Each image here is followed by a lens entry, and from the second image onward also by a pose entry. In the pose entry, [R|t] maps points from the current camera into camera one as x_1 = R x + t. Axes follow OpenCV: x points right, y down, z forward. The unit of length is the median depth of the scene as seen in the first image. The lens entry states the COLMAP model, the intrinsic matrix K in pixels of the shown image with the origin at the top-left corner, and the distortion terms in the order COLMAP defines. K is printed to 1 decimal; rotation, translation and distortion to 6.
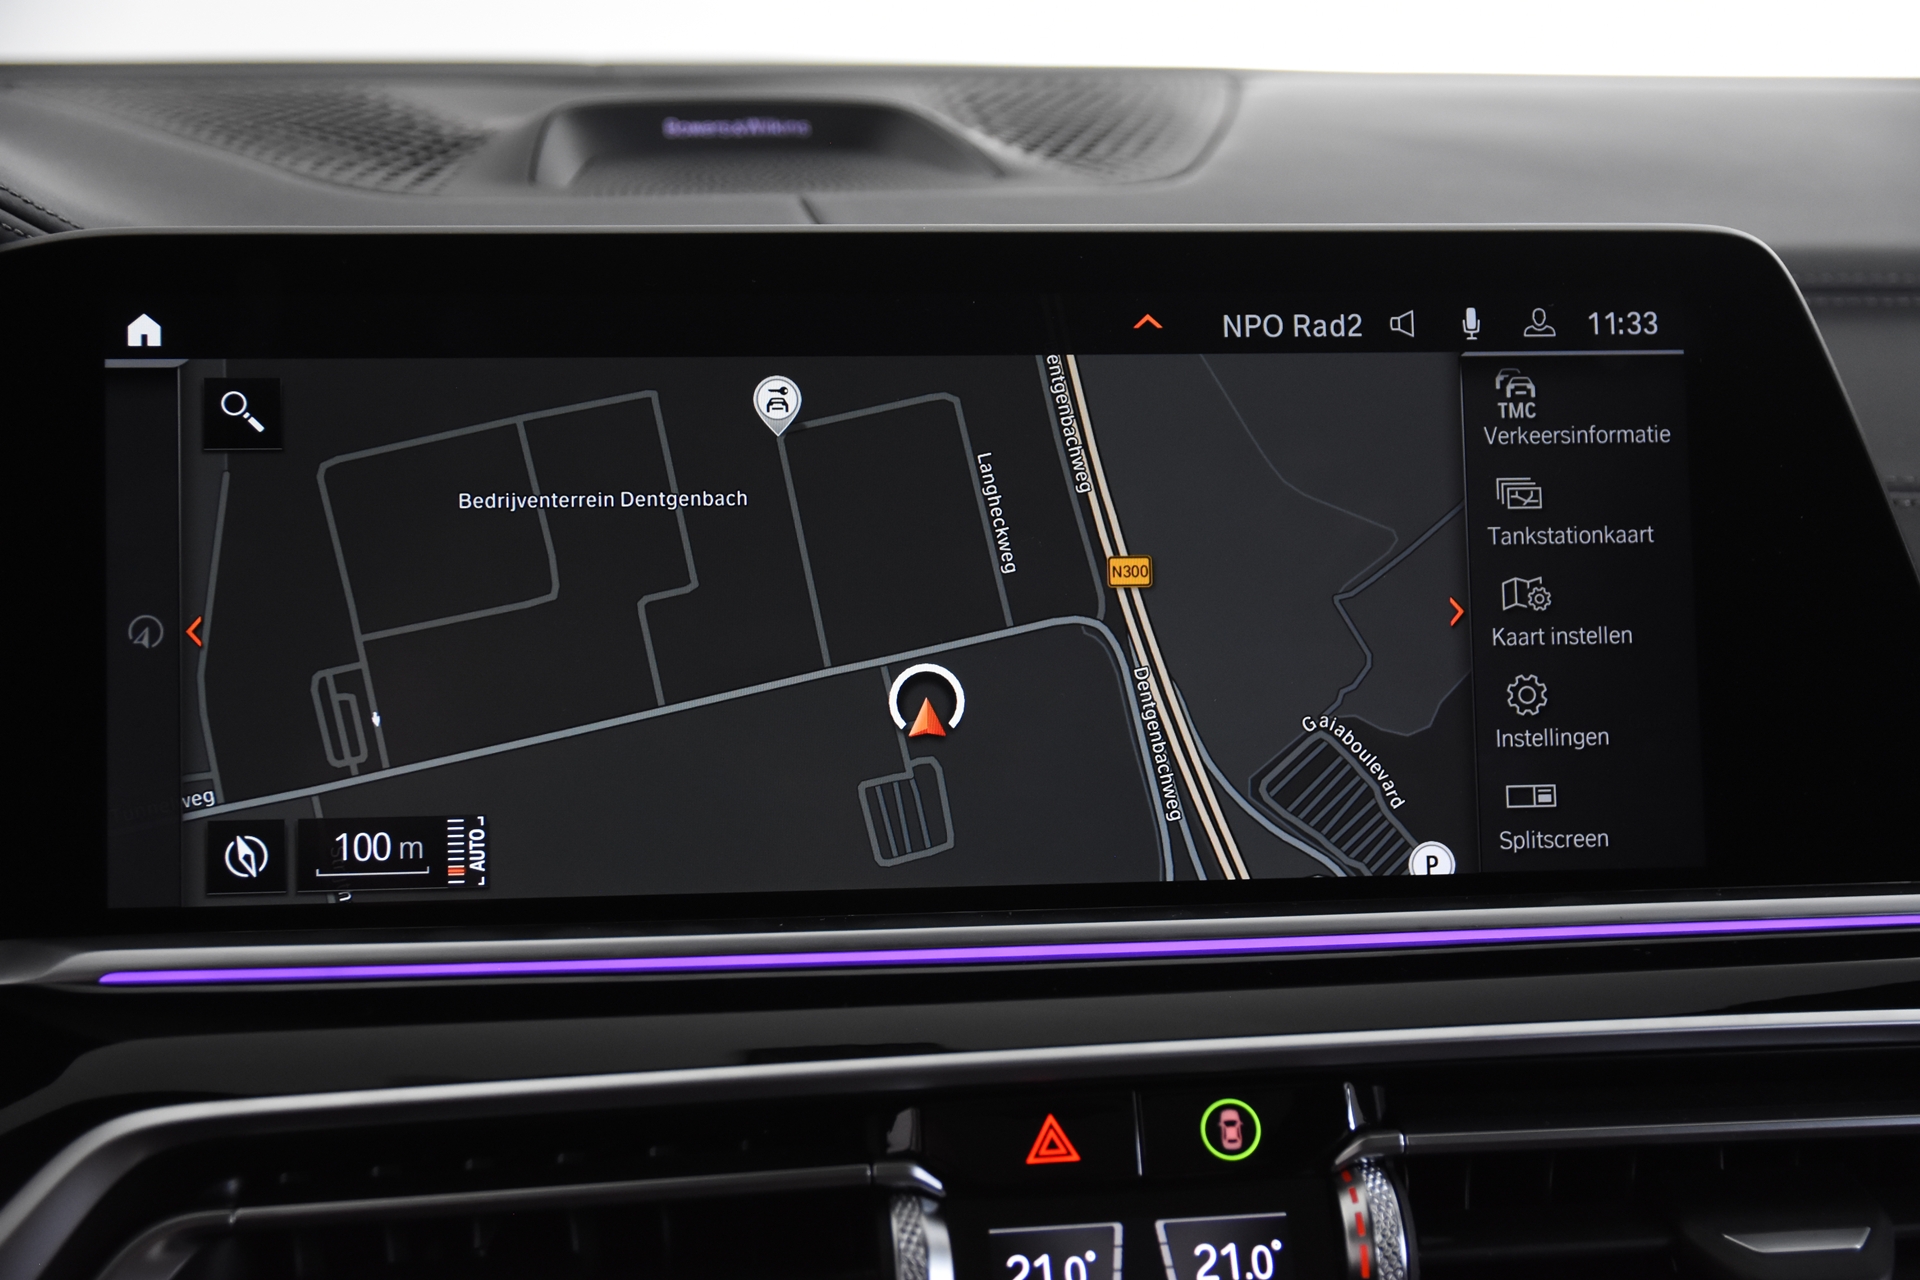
lens RADIAL K [[3062.2, 0, 954.2], [0, 3062.2, 645.6], [0, 0, 1]] dist [0.036367, 0.000000]
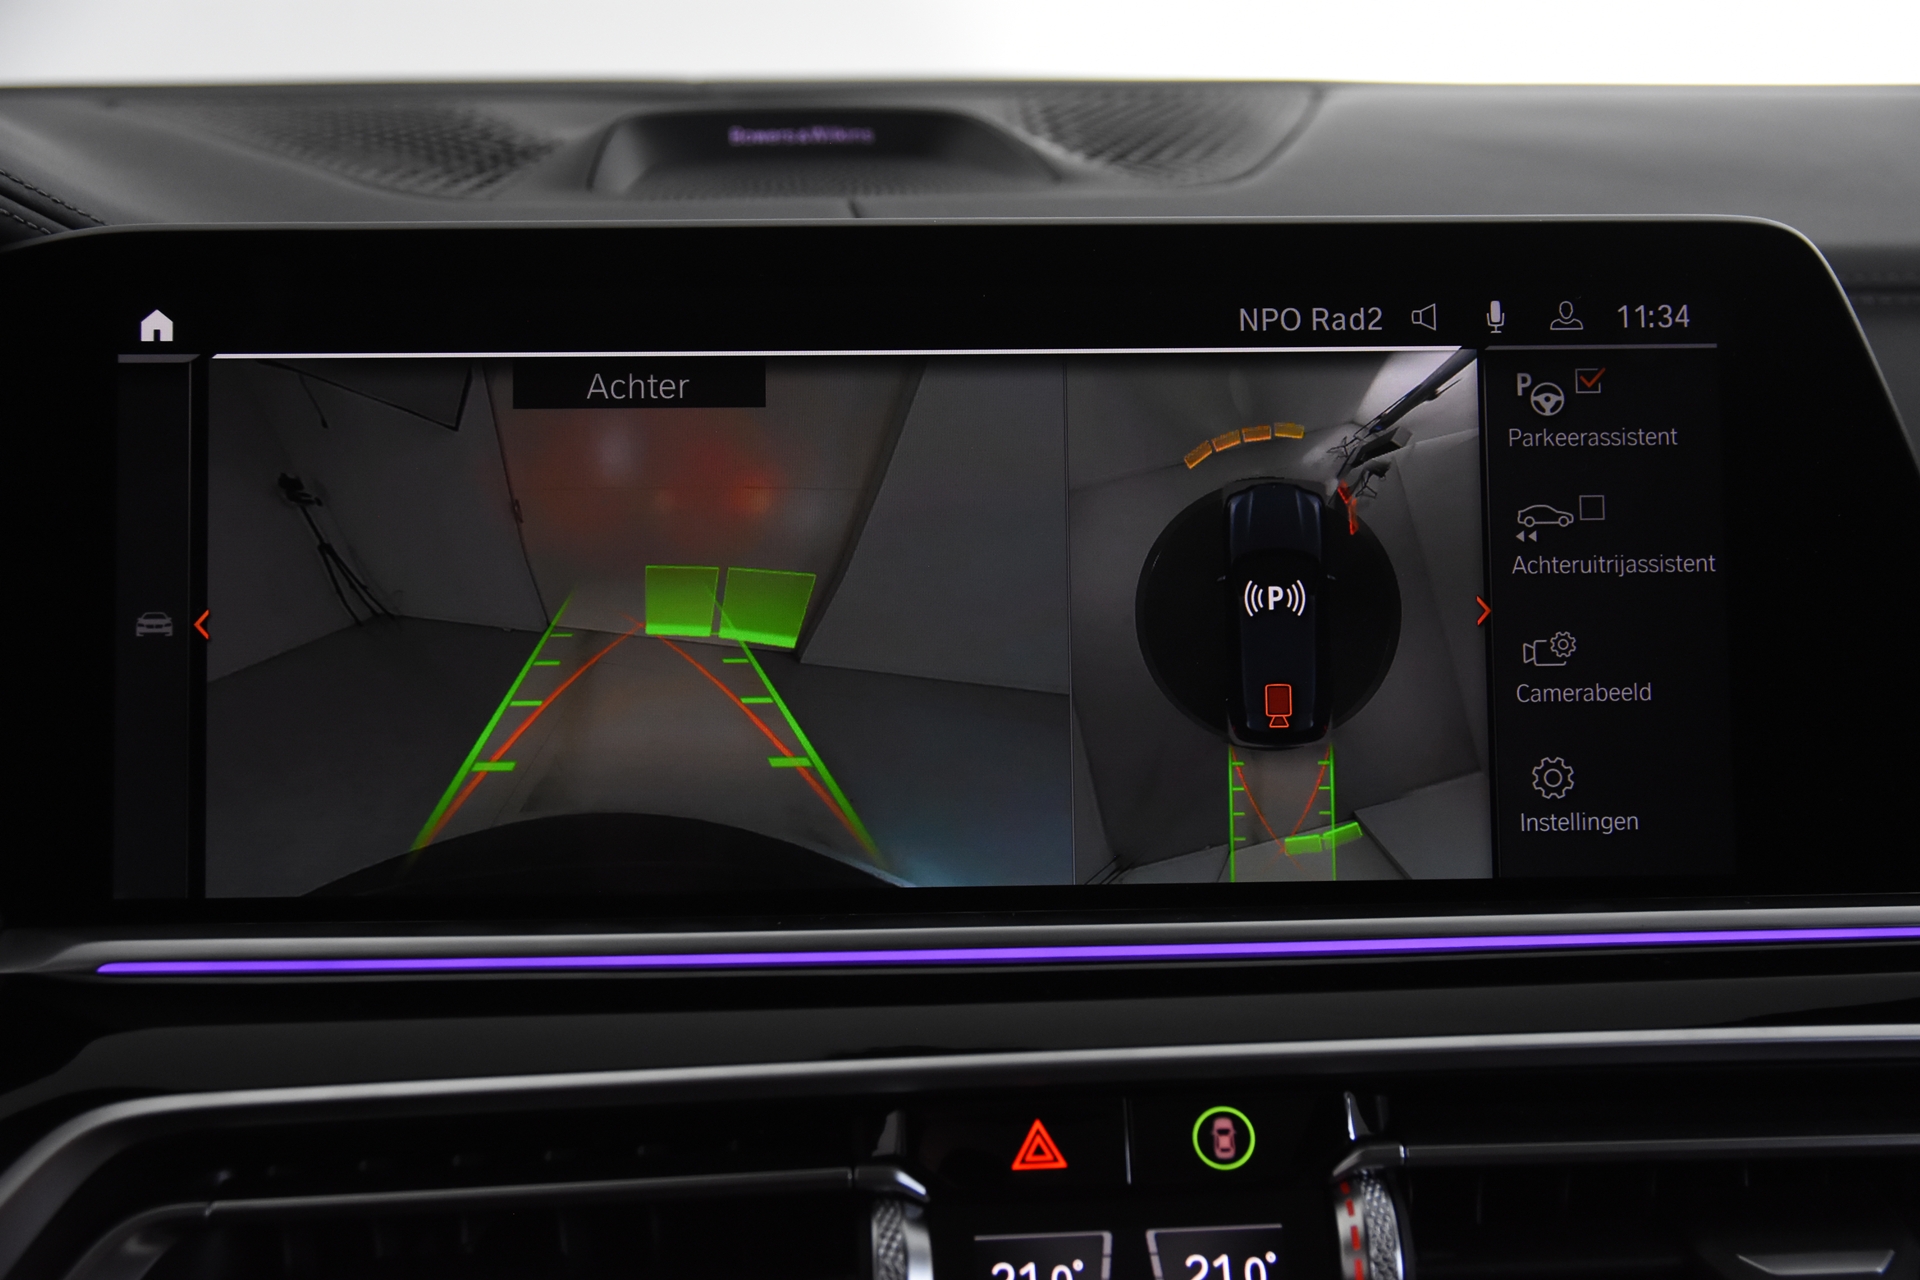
lens RADIAL K [[2873.2, 0, 955.4], [0, 2873.2, 651.5], [0, 0, 1]] dist [0.019769, 0.000000]
pose [[0.997455, 0.004959, -0.071130, 0.065182], [-0.005196, 0.999982, -0.003146, 0.005843], [0.071113, 0.003508, 0.997462, 0.075639]]
